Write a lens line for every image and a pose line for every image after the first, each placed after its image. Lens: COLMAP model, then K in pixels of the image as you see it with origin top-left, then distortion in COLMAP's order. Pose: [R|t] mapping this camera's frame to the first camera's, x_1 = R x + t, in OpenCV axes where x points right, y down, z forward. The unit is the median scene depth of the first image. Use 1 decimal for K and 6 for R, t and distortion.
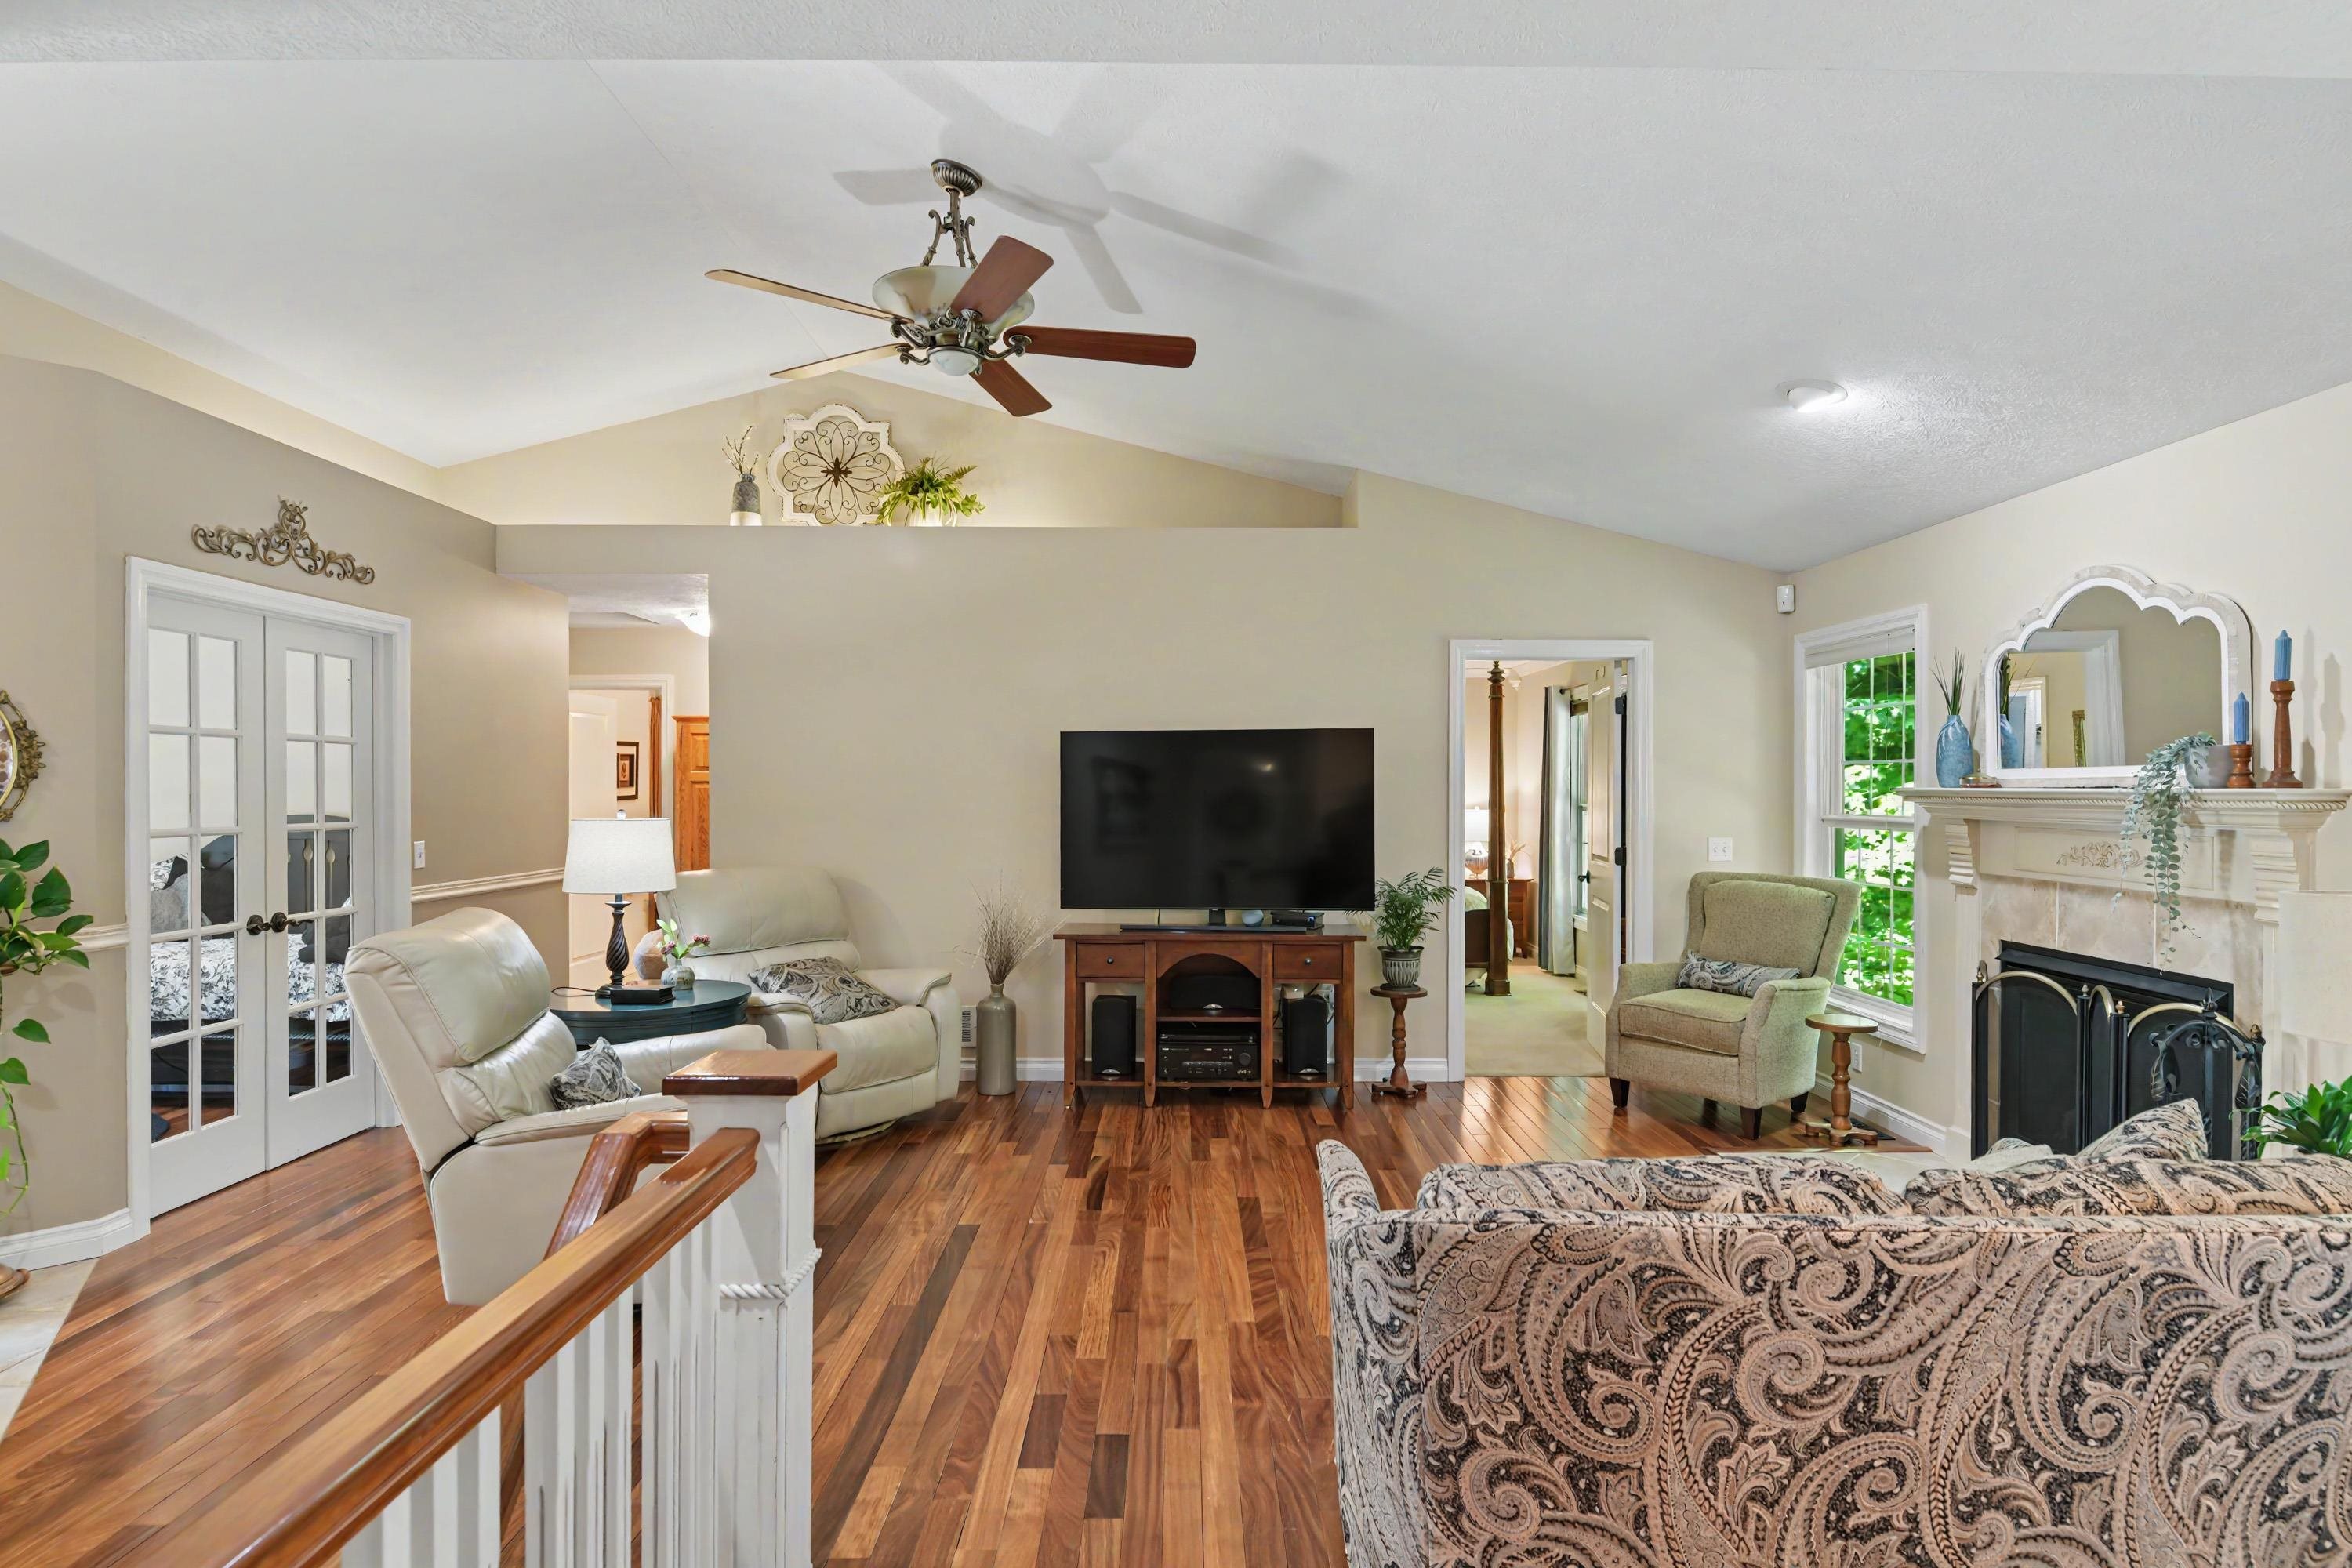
lens RADIAL K [[1226.7, 0, 1179.1], [0, 1226.7, 788.9], [0, 0, 1]] dist [0.000917, -0.000410]
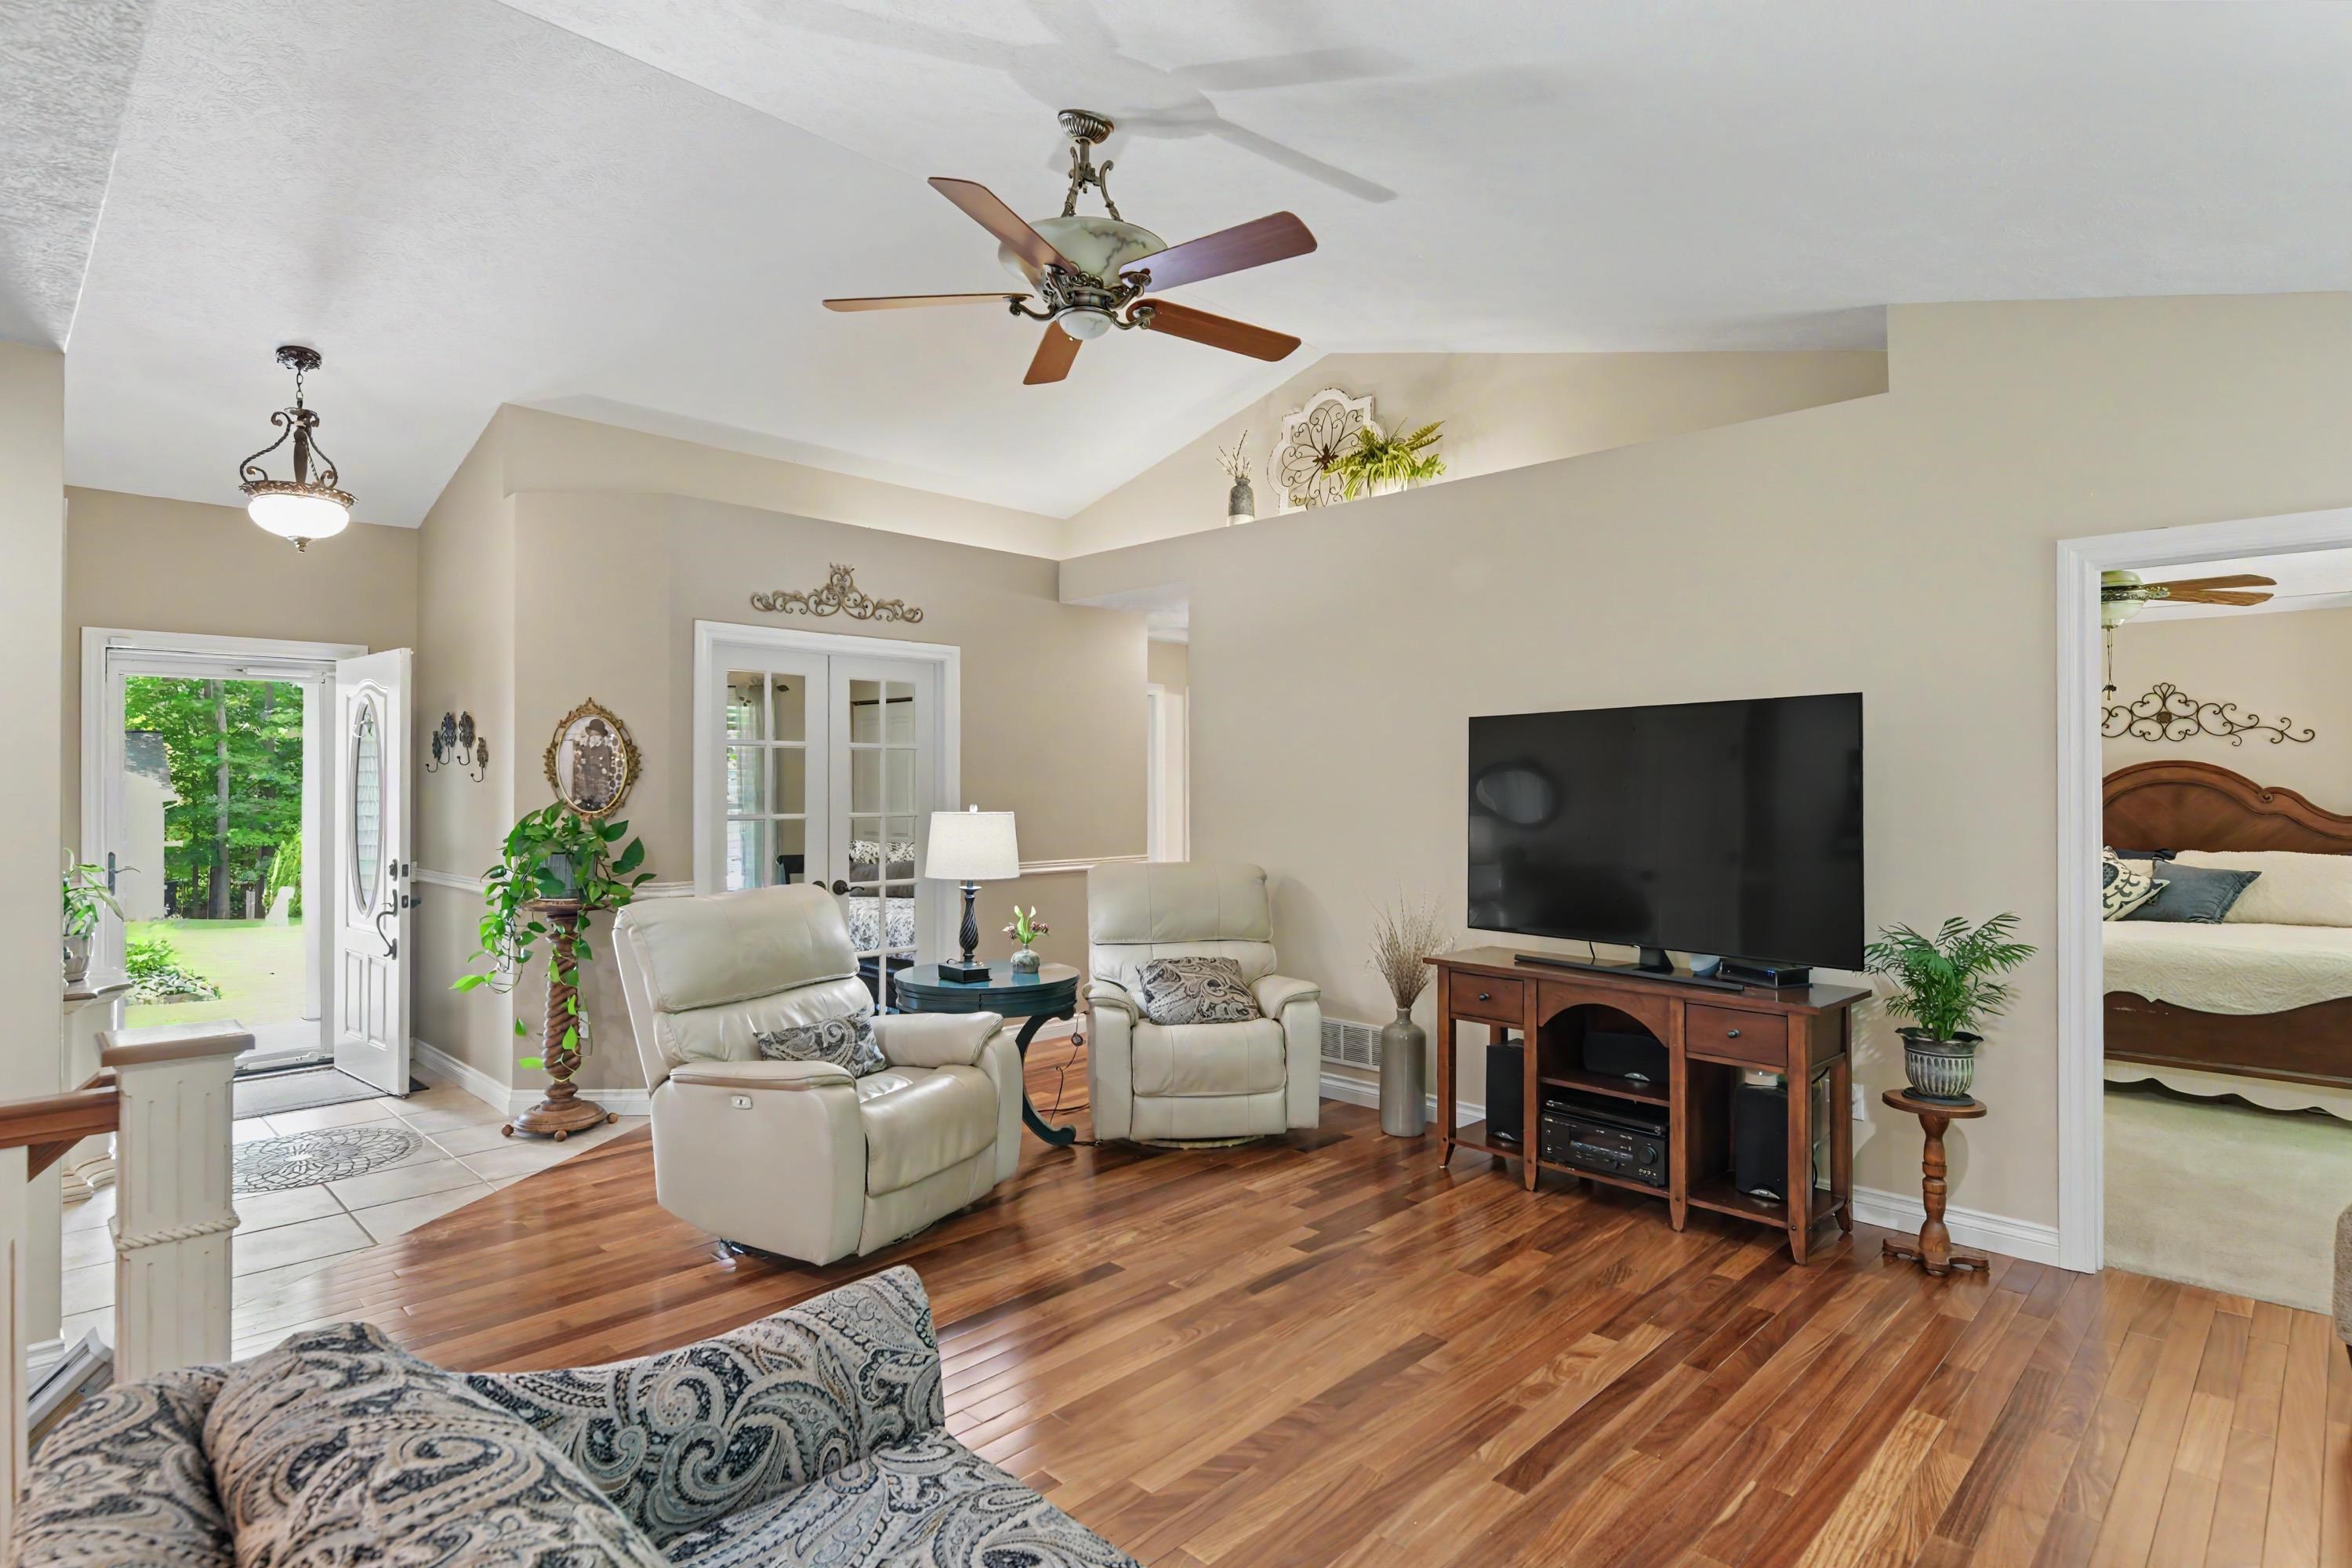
lens RADIAL K [[1194.6, 0, 1175.8], [0, 1194.6, 772.9], [0, 0, 1]] dist [0.000580, -0.000388]
pose [[0.711259, -0.008241, -0.702882, 0.354926], [0.000617, 0.999938, -0.011100, 0.000449], [0.702930, 0.007461, 0.711220, 0.293554]]
